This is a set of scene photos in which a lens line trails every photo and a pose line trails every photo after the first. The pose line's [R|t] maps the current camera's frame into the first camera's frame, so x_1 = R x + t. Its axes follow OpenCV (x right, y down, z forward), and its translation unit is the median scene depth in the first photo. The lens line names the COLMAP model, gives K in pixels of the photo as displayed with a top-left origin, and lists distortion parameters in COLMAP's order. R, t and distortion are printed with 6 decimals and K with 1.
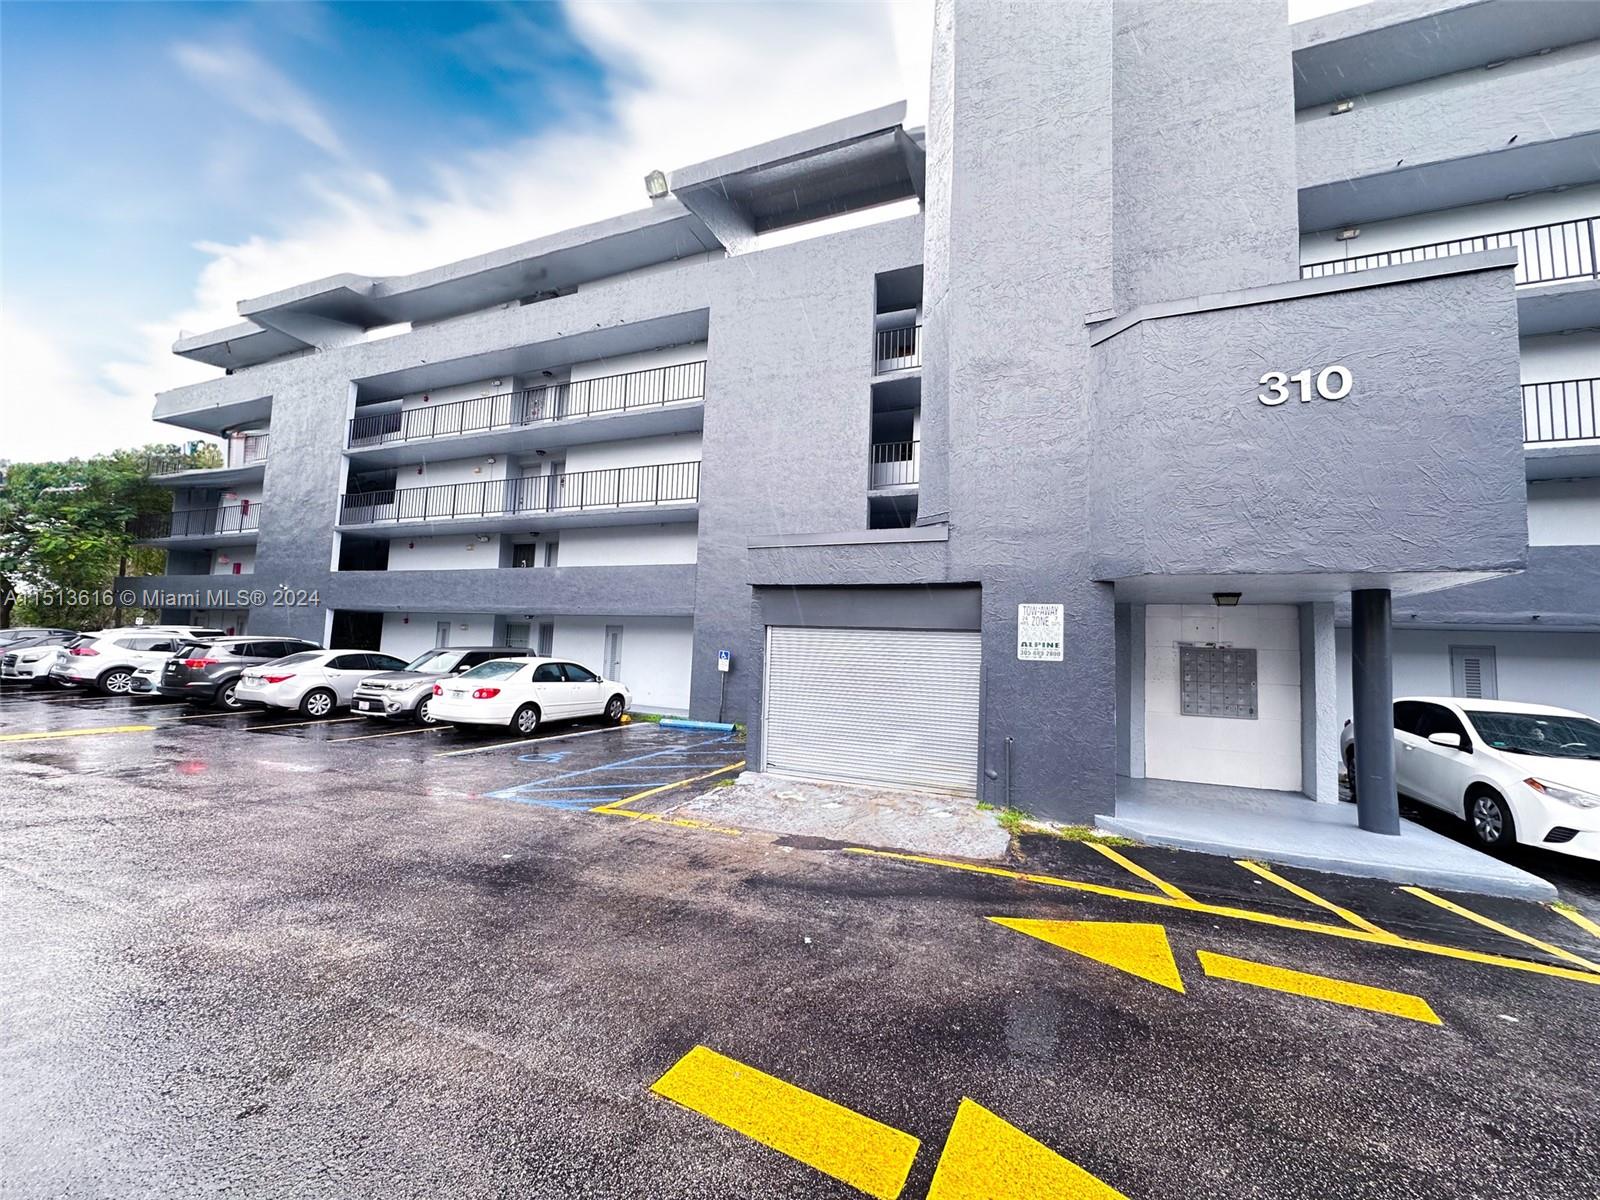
lens RADIAL K [[643.4, 0, 800.0], [0, 643.4, 600.0], [0, 0, 1]] dist [-0.000907, -0.000213]
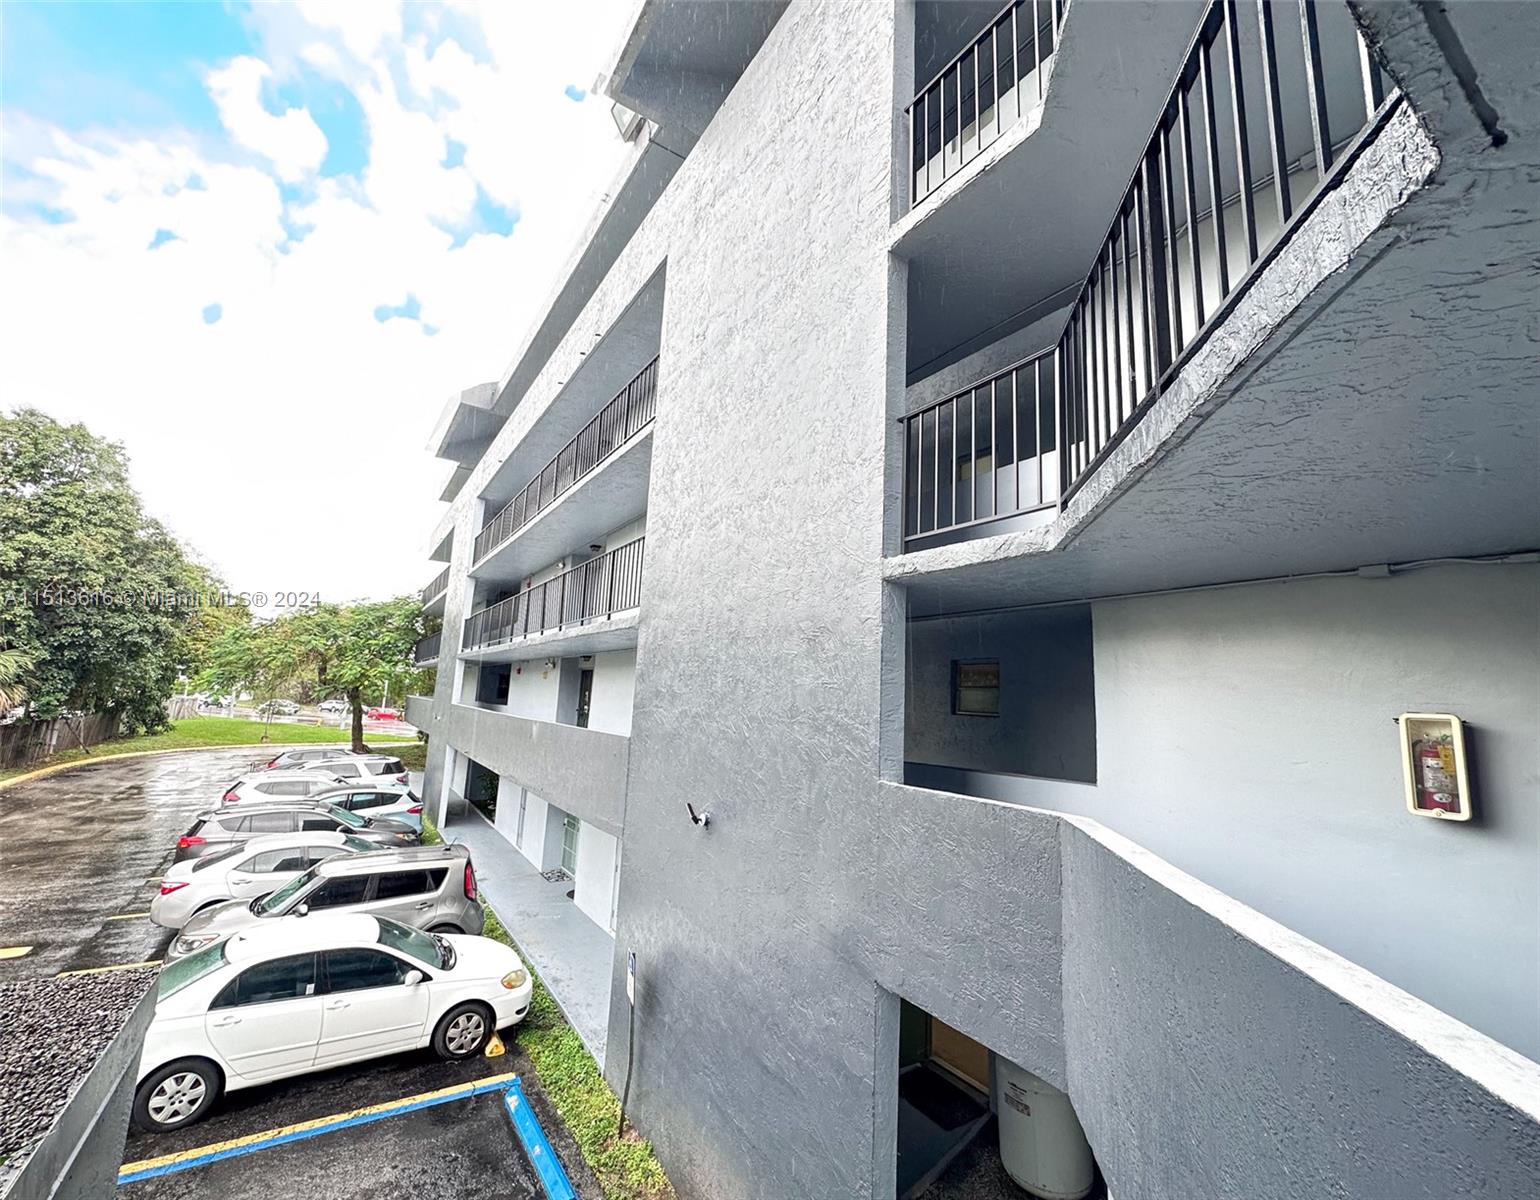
lens RADIAL K [[642.4, 0, 770.0], [0, 642.4, 600.0], [0, 0, 1]] dist [-0.000316, -0.000143]
pose [[0.834830, -0.081178, -0.544489, 0.227651], [0.020244, 0.992926, -0.116996, -0.110806], [0.550135, 0.086650, 0.830568, 0.695720]]
